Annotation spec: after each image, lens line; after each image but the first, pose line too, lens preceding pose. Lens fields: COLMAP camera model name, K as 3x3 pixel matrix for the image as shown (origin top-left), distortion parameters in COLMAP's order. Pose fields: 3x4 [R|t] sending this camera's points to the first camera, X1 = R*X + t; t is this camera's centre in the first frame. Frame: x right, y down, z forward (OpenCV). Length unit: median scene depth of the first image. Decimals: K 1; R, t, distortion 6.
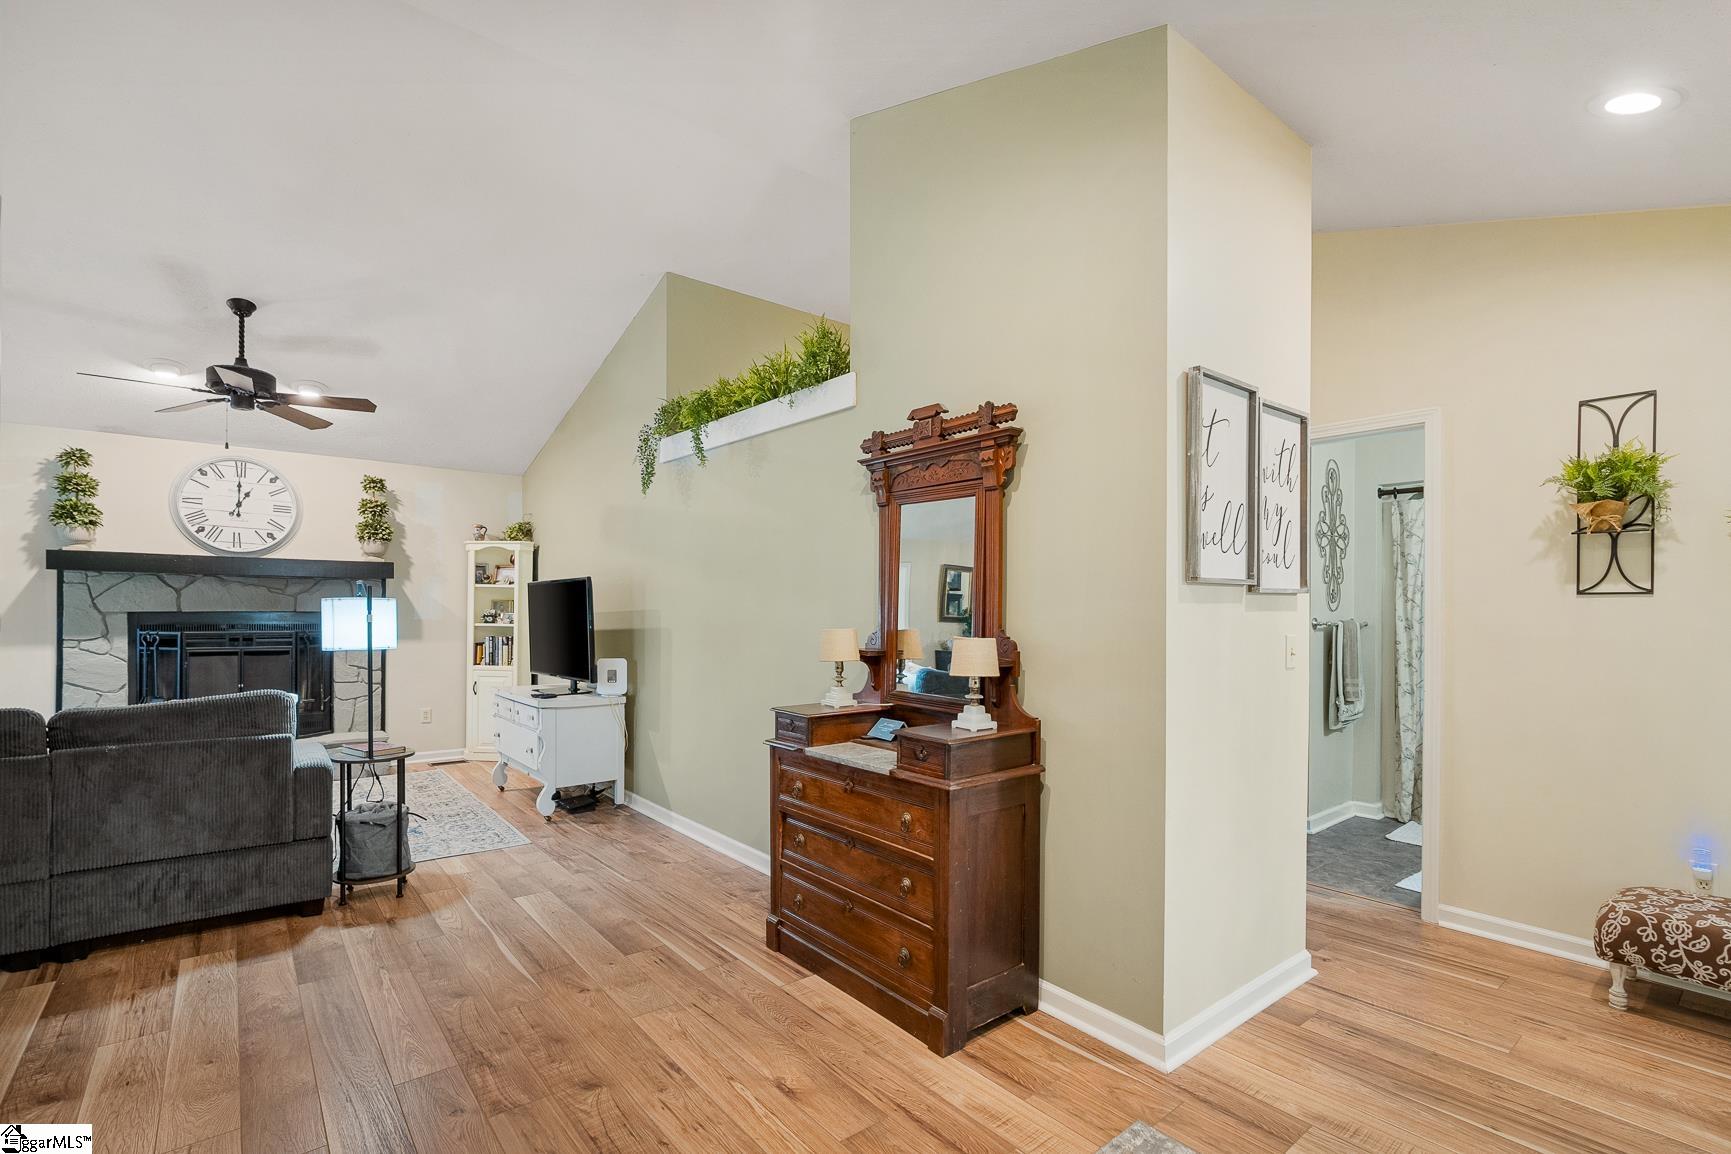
lens RADIAL K [[784.7, 0, 866.1], [0, 784.7, 614.6], [0, 0, 1]] dist [-0.010252, 0.003666]
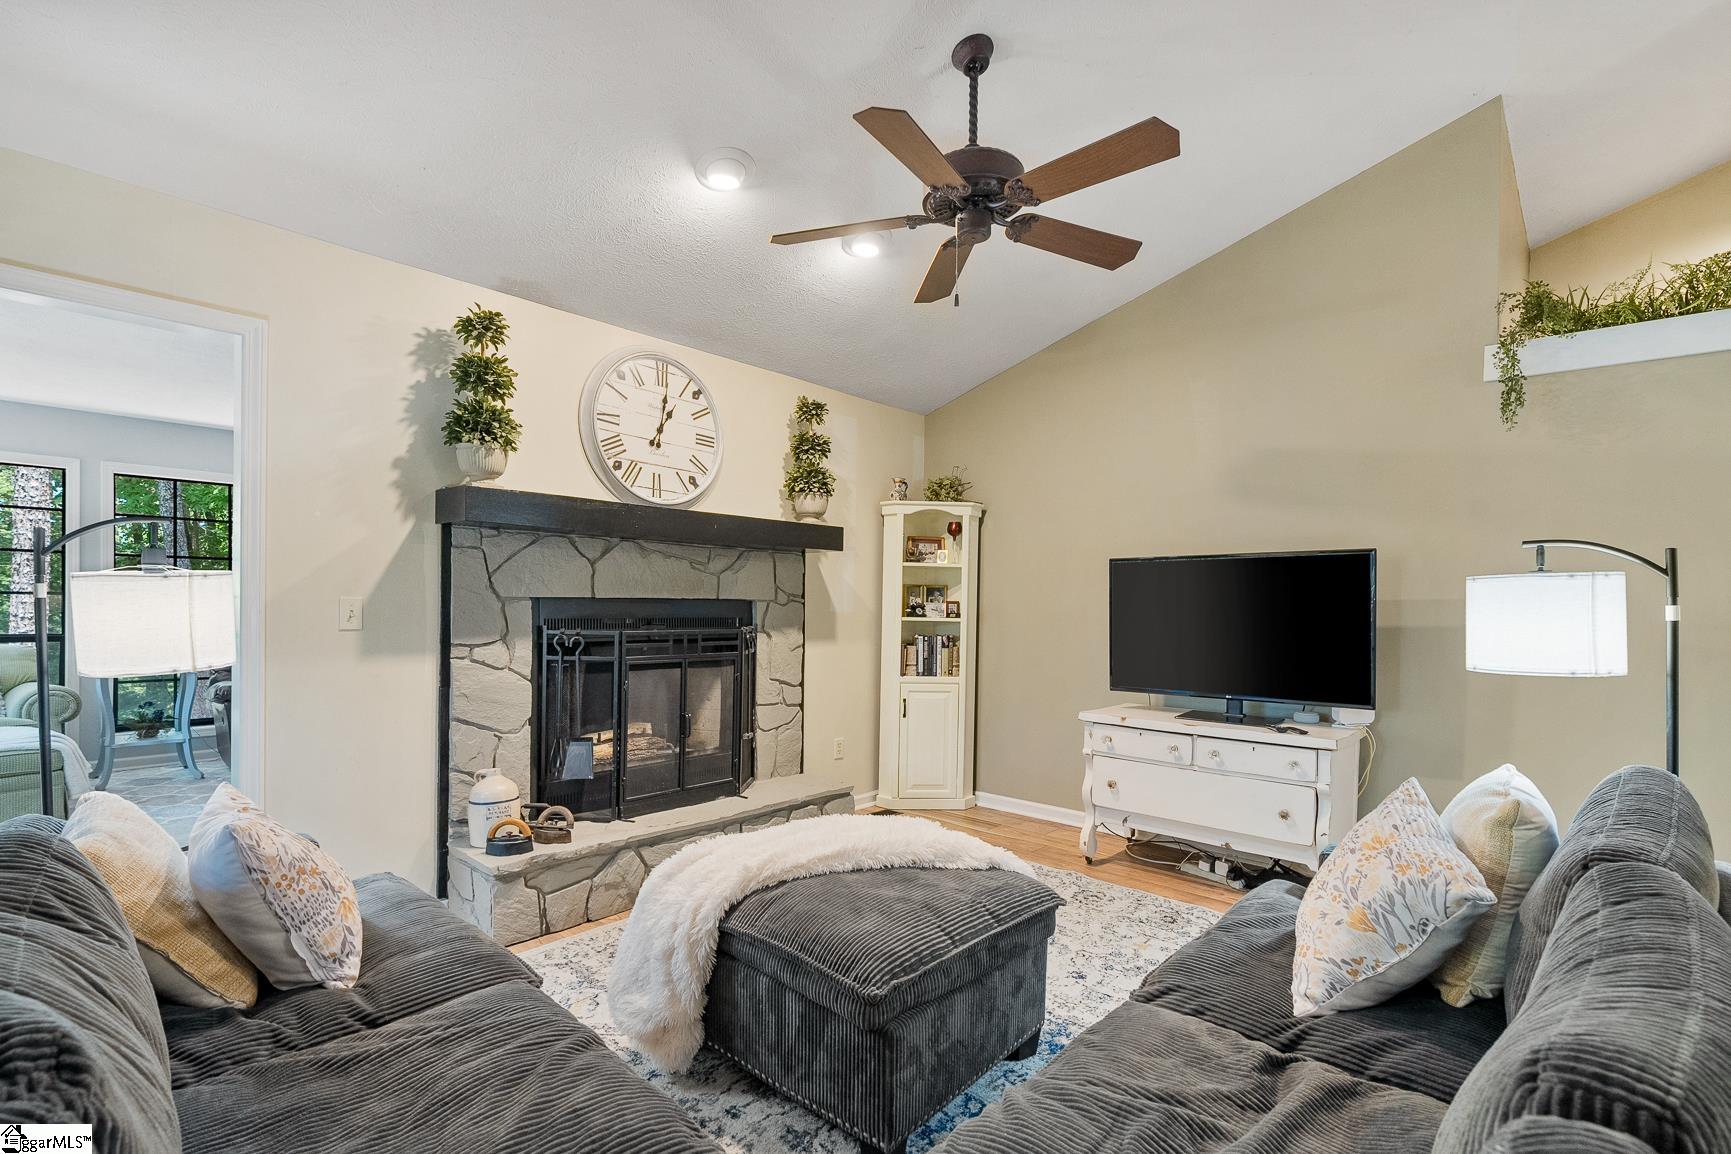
lens RADIAL K [[784.7, 0, 871.4], [0, 784.7, 621.5], [0, 0, 1]] dist [-0.010252, 0.003666]
pose [[0.990748, -0.000394, 0.135711, -0.807700], [-0.001736, 0.999877, 0.015577, 0.005365], [-0.135701, -0.015669, 0.990626, 0.387133]]
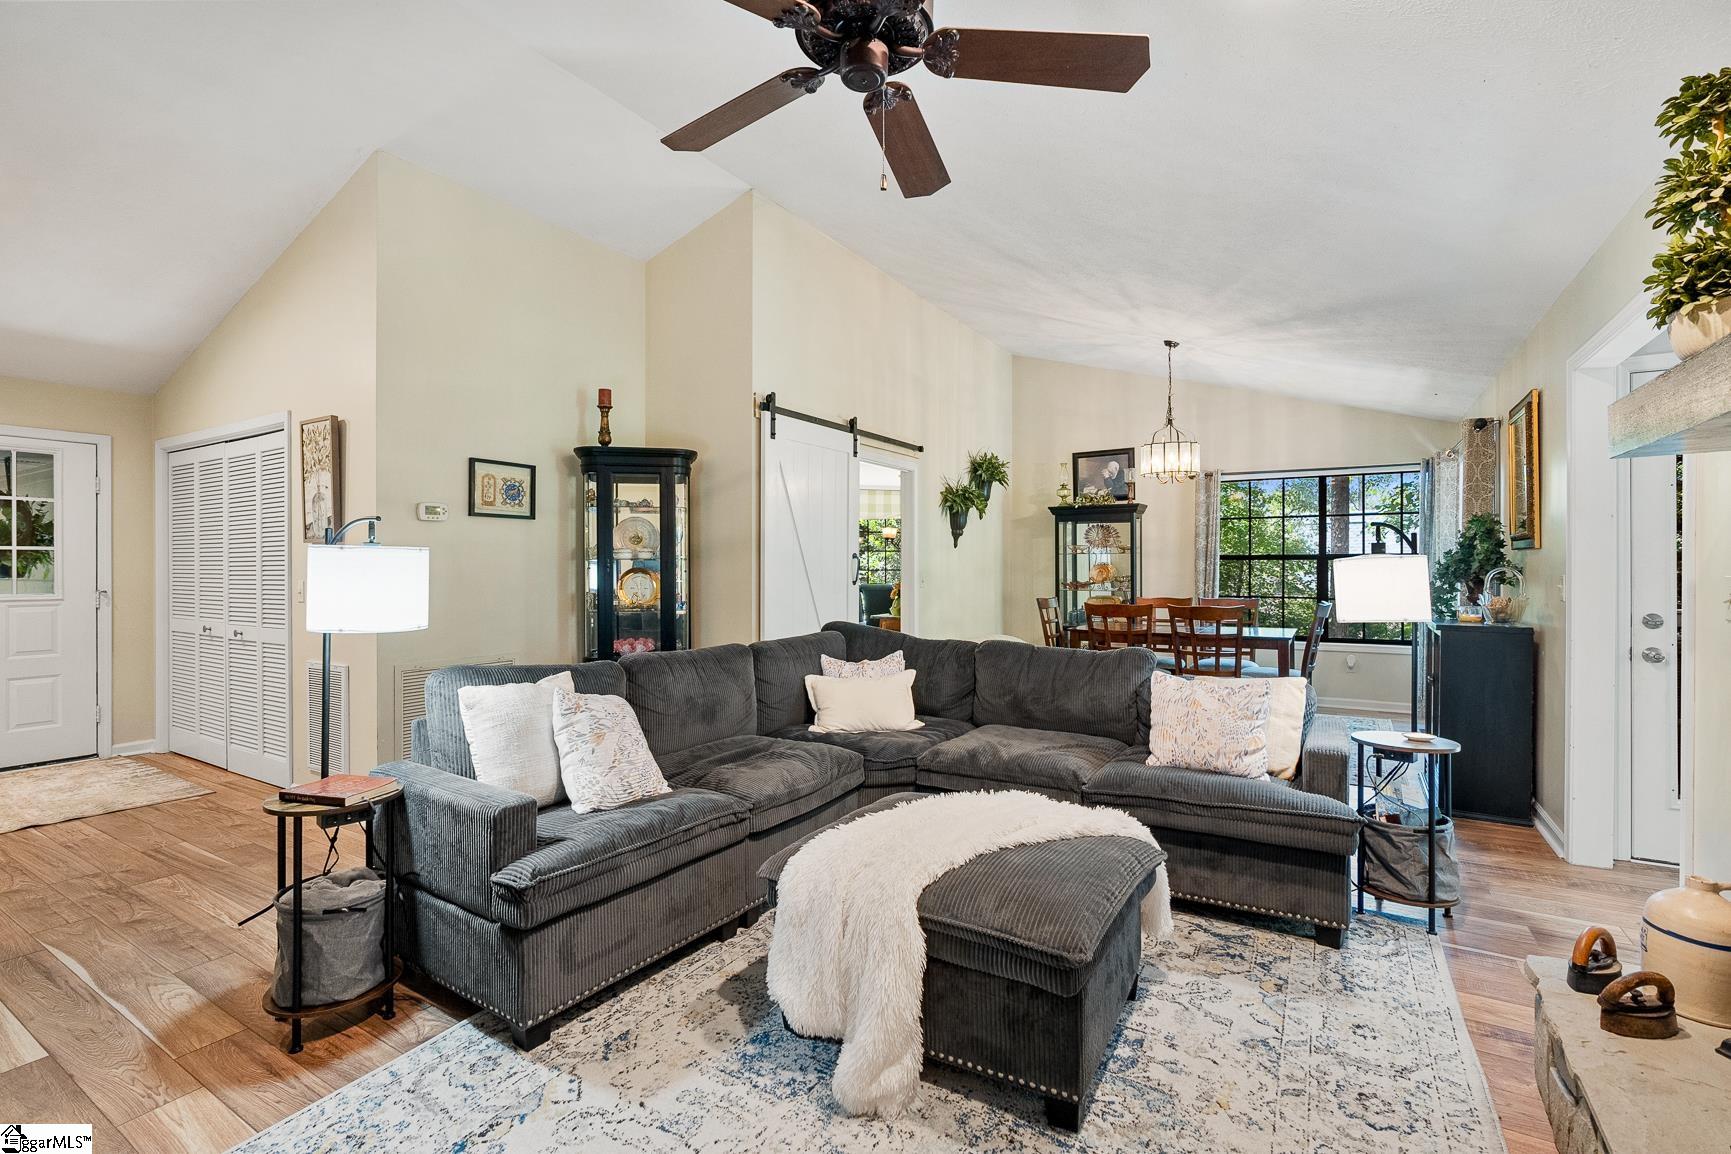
lens RADIAL K [[784.7, 0, 871.5], [0, 784.7, 567.0], [0, 0, 1]] dist [-0.010252, 0.003666]
pose [[-0.945678, -0.005808, -0.325052, -0.573861], [-0.005240, 0.999983, -0.002623, -0.002152], [0.325062, -0.000777, -0.945693, 1.194541]]
